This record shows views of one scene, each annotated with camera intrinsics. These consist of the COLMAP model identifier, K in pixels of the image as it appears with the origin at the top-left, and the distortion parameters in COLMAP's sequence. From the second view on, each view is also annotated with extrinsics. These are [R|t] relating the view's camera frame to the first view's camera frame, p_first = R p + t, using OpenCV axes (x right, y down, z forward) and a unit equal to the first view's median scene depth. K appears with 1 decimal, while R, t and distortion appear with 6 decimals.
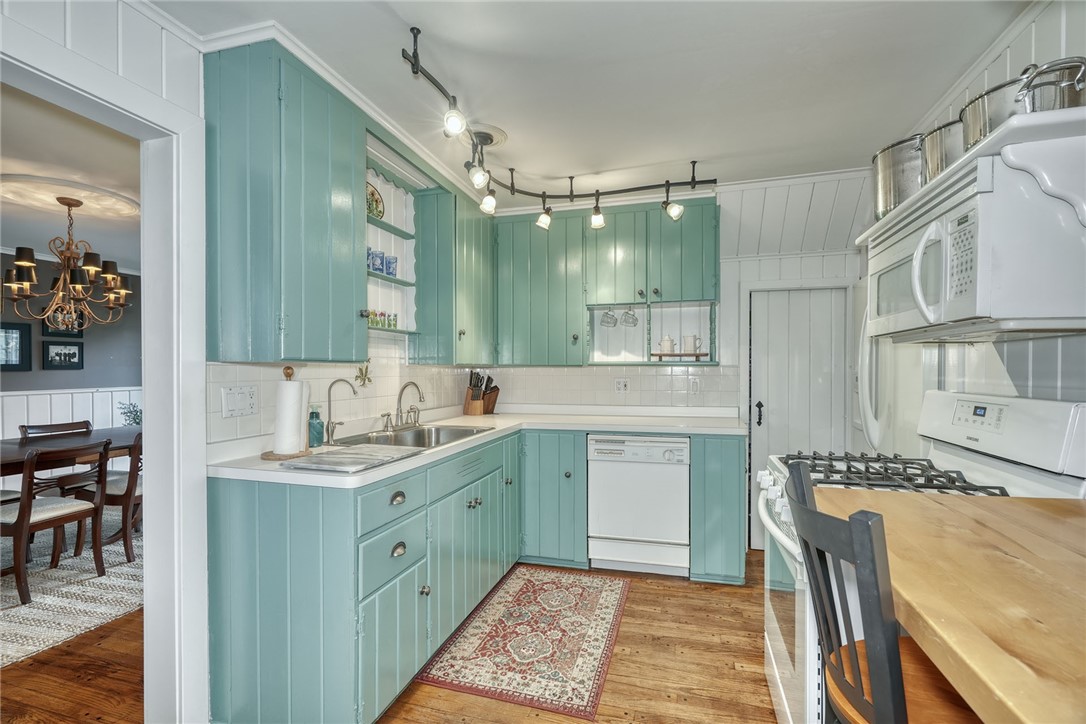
lens RADIAL K [[496.4, 0, 543.5], [0, 496.4, 367.1], [0, 0, 1]] dist [-0.000462, 0.000264]
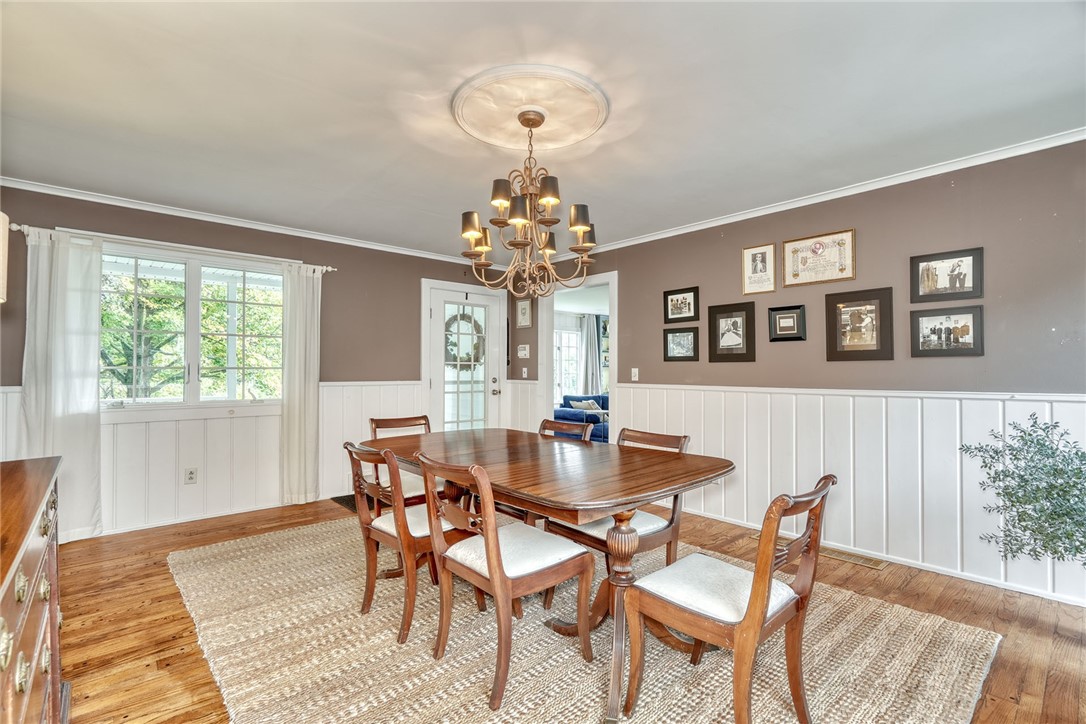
lens RADIAL K [[496.4, 0, 543.2], [0, 496.4, 364.7], [0, 0, 1]] dist [-0.000462, 0.000264]
pose [[-0.528884, -0.015007, -0.848562, -0.237864], [-0.005777, 0.999884, -0.014082, 0.024526], [0.848675, -0.002545, -0.528909, 0.910378]]
